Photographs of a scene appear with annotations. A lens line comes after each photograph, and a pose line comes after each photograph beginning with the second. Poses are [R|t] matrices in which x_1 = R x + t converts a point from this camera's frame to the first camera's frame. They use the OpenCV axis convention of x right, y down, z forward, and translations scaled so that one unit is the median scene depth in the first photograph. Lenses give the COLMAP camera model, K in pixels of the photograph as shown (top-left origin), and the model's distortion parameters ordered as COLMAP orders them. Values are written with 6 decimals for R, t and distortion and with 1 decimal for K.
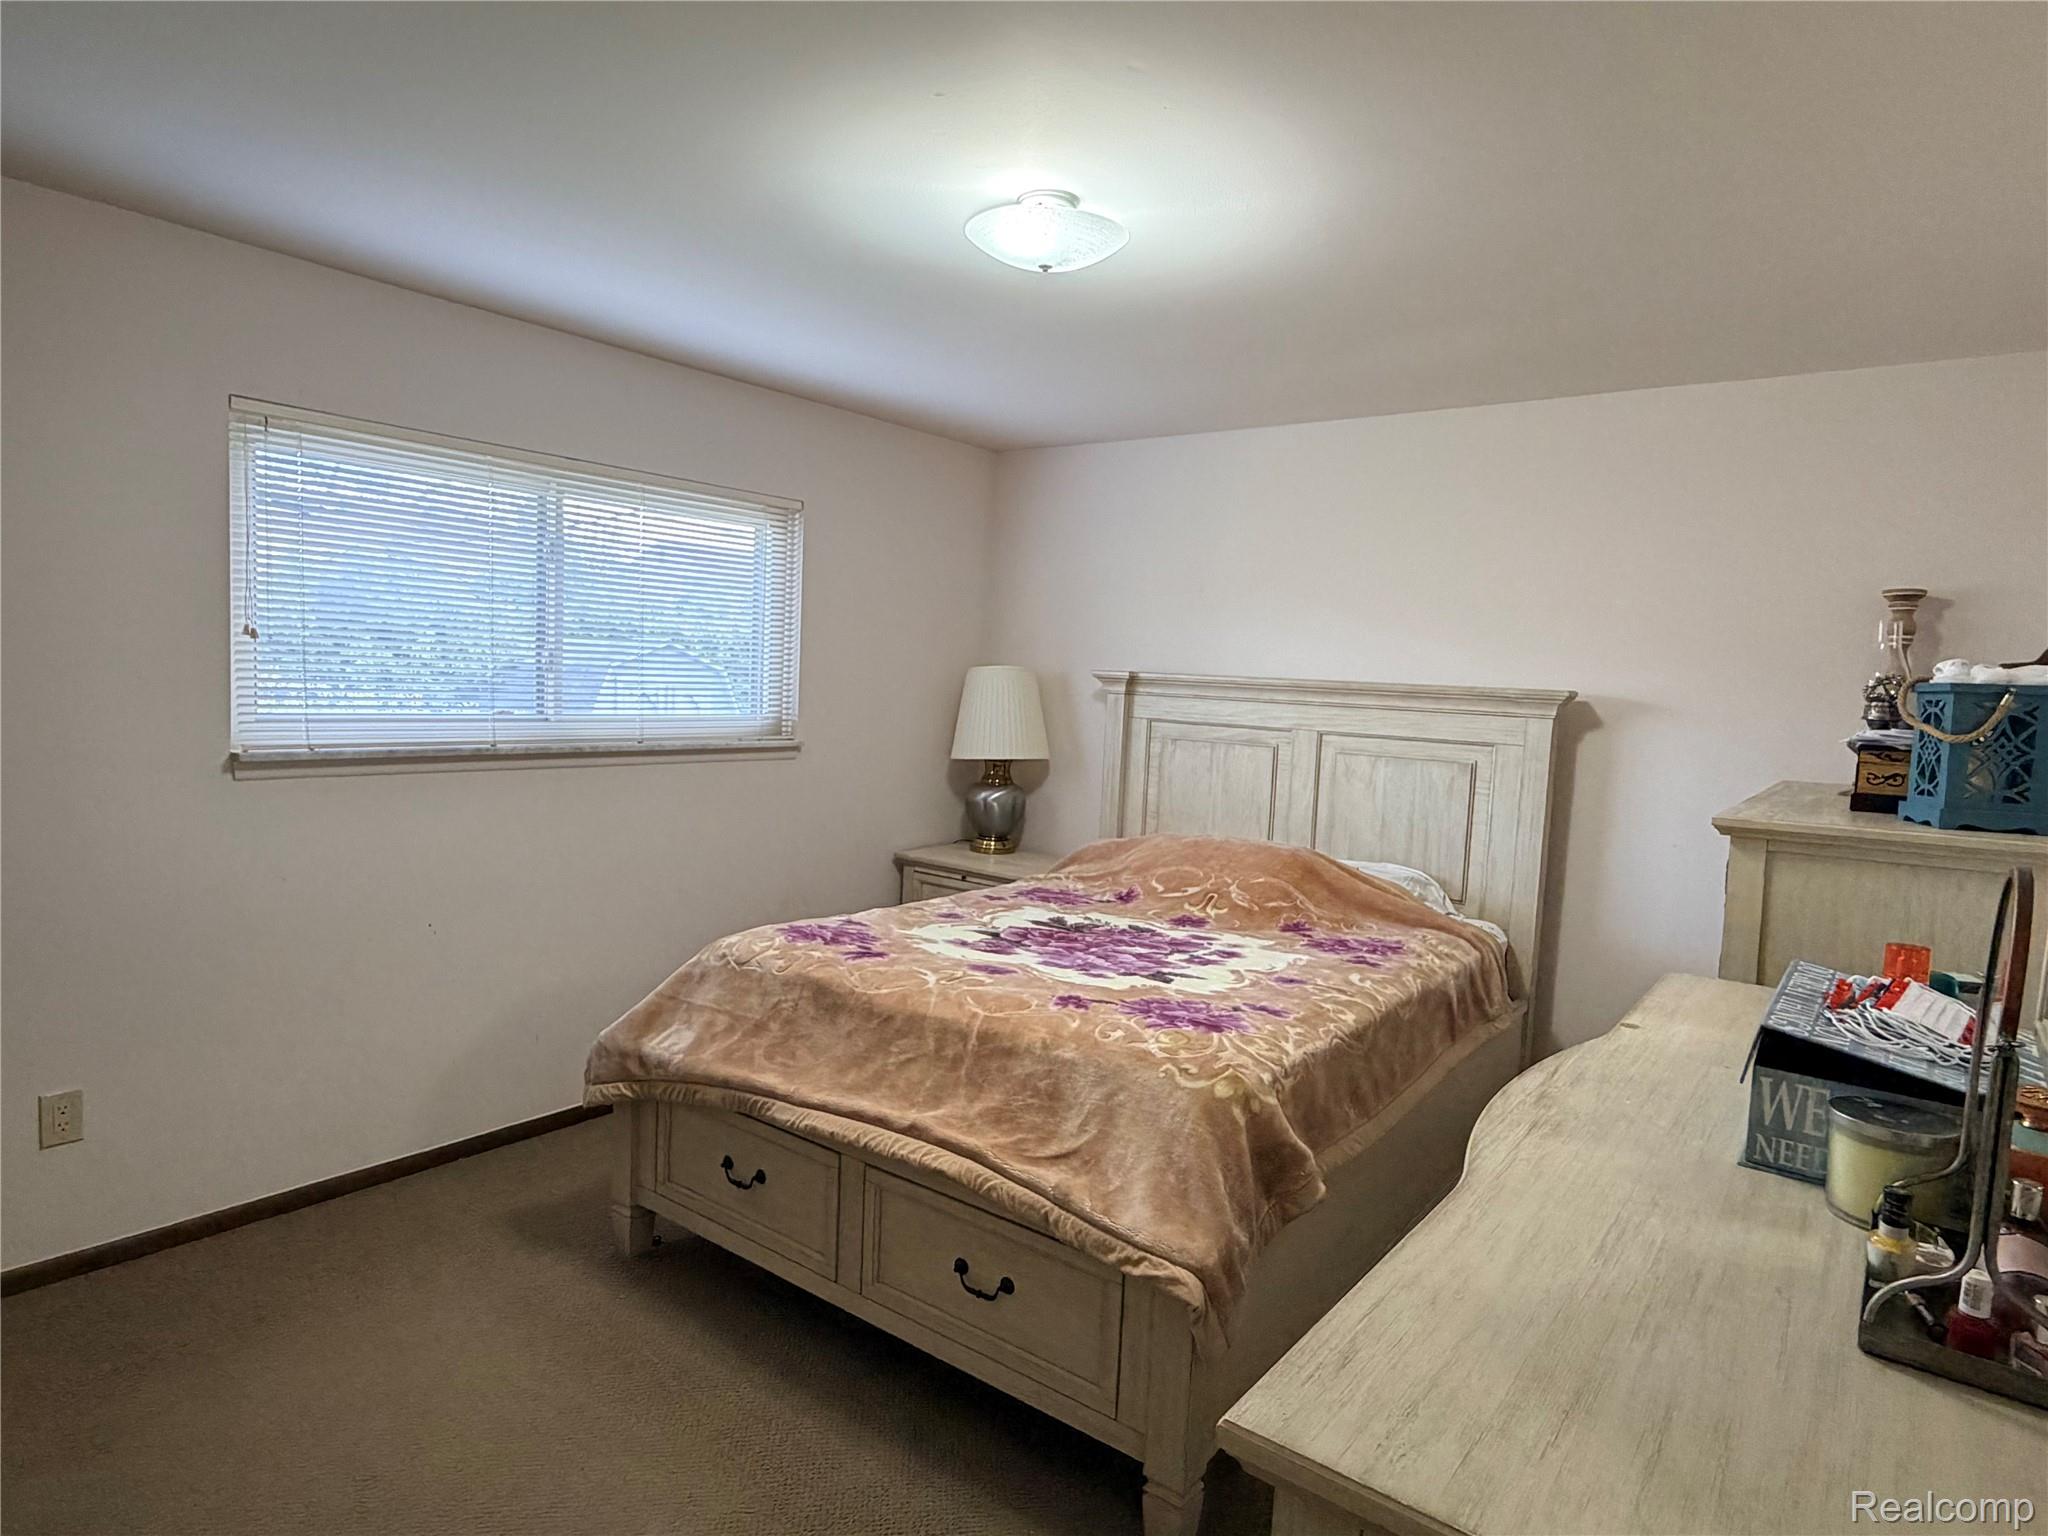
lens RADIAL K [[1171.6, 0, 1026.6], [0, 1171.6, 777.6], [0, 0, 1]] dist [-0.001106, -0.001152]
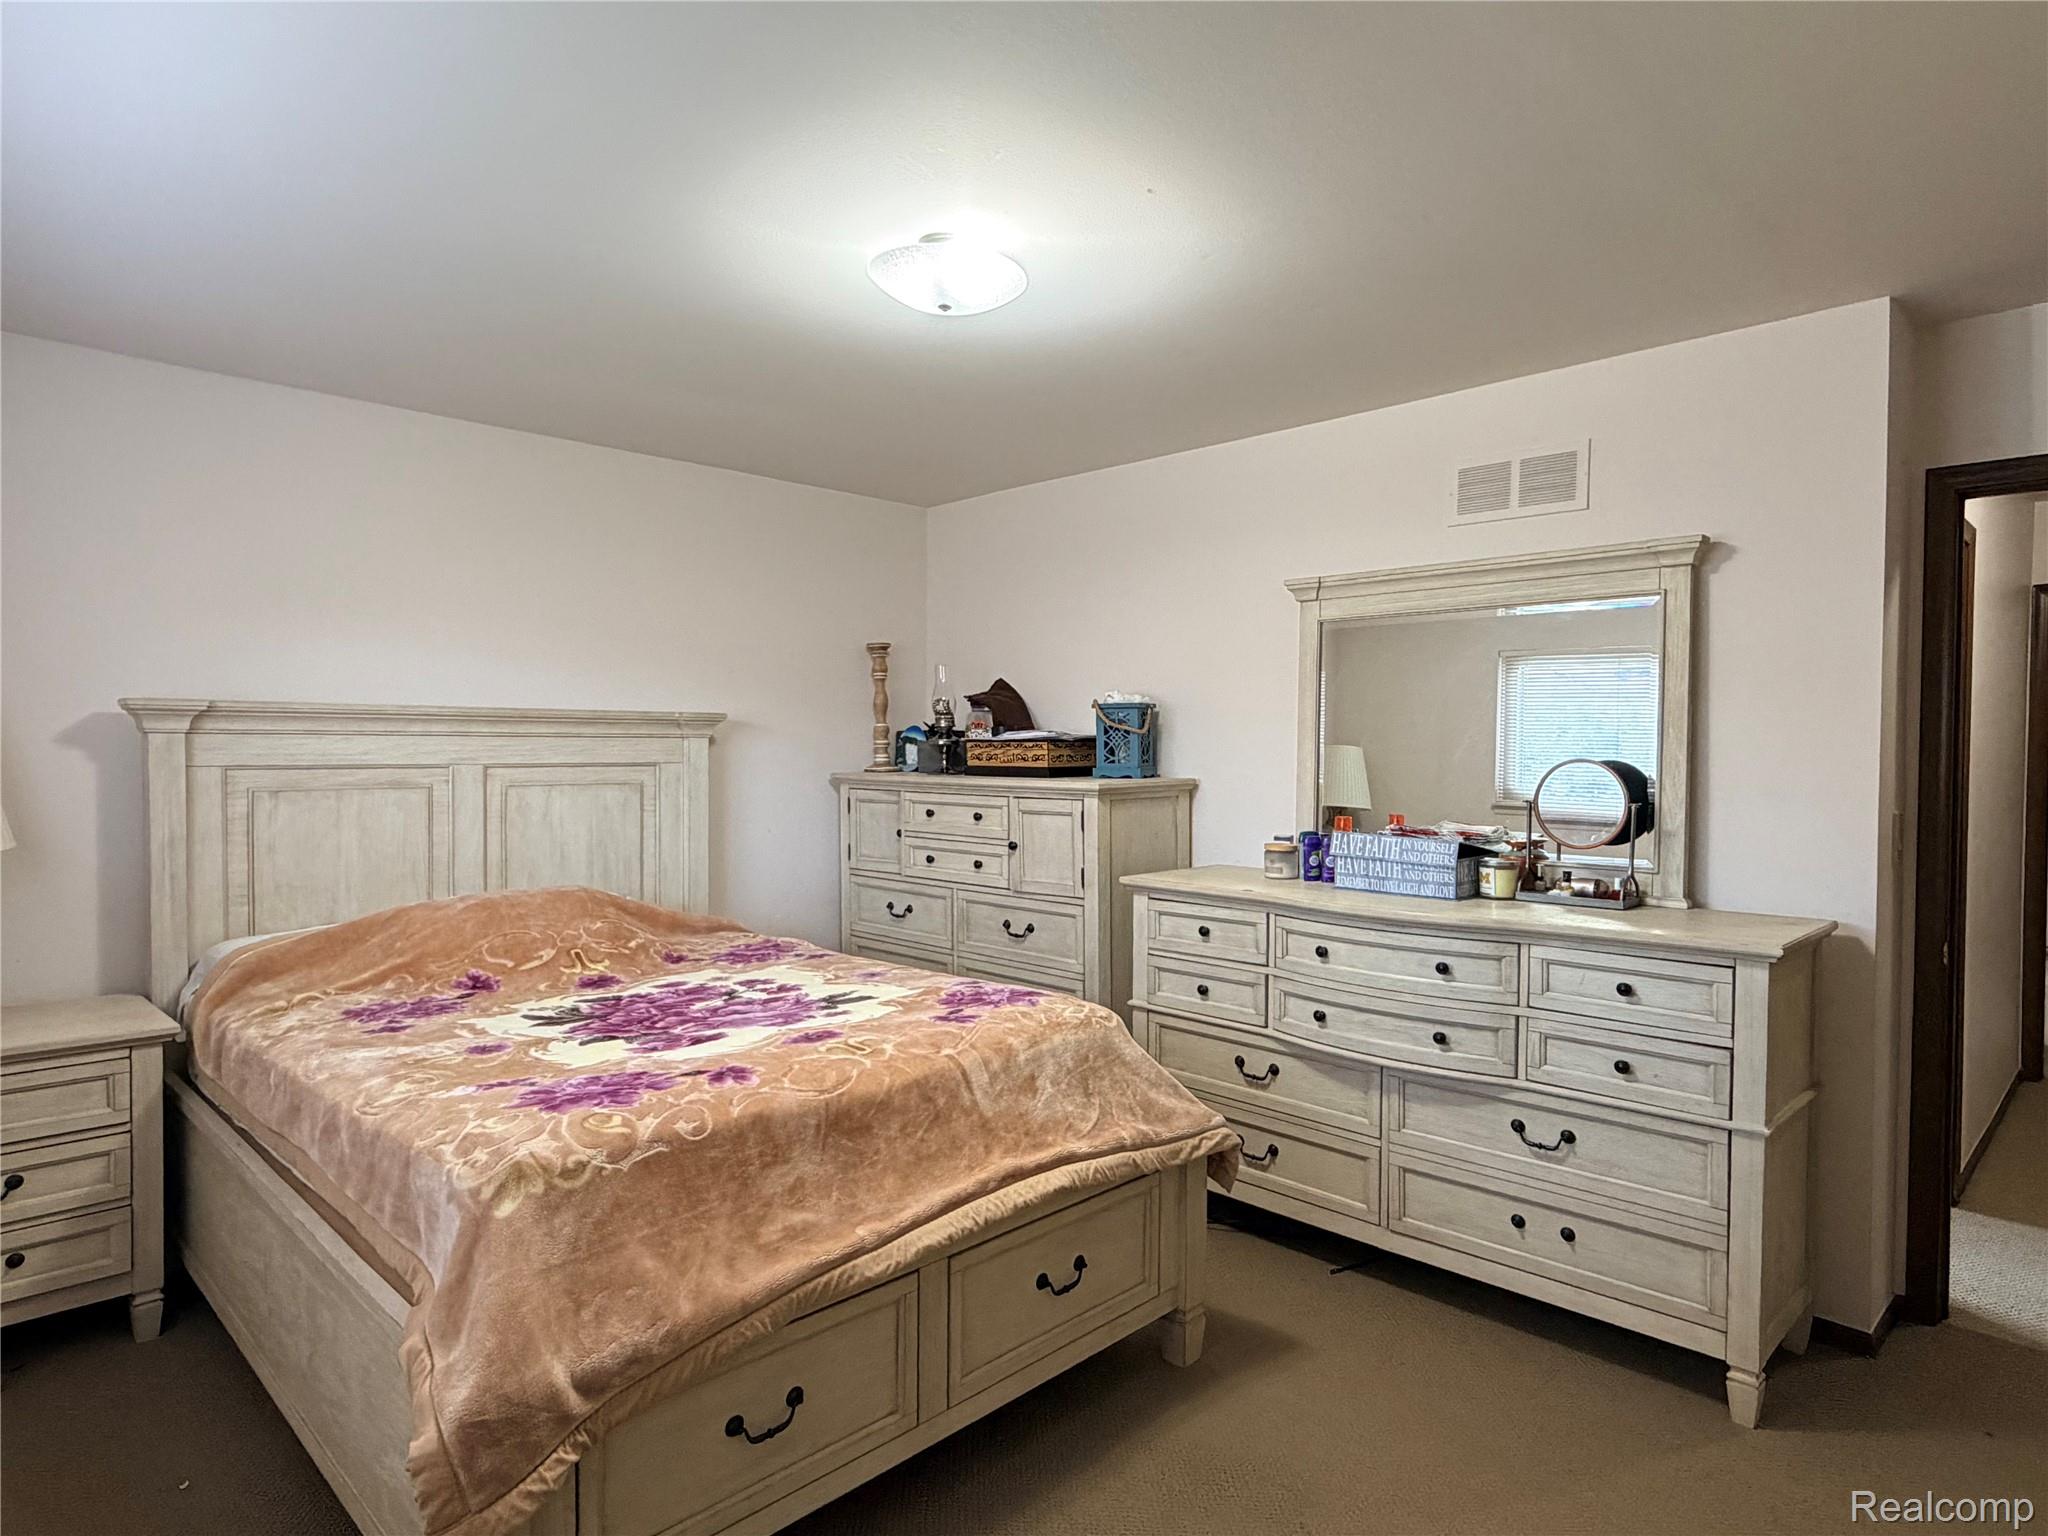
lens RADIAL K [[1171.6, 0, 1025.8], [0, 1171.6, 762.7], [0, 0, 1]] dist [-0.001106, -0.001152]
pose [[0.130225, -0.062883, 0.989488, -0.621998], [0.088879, 0.994709, 0.051517, -0.053586], [-0.987493, 0.081236, 0.135125, 0.498806]]
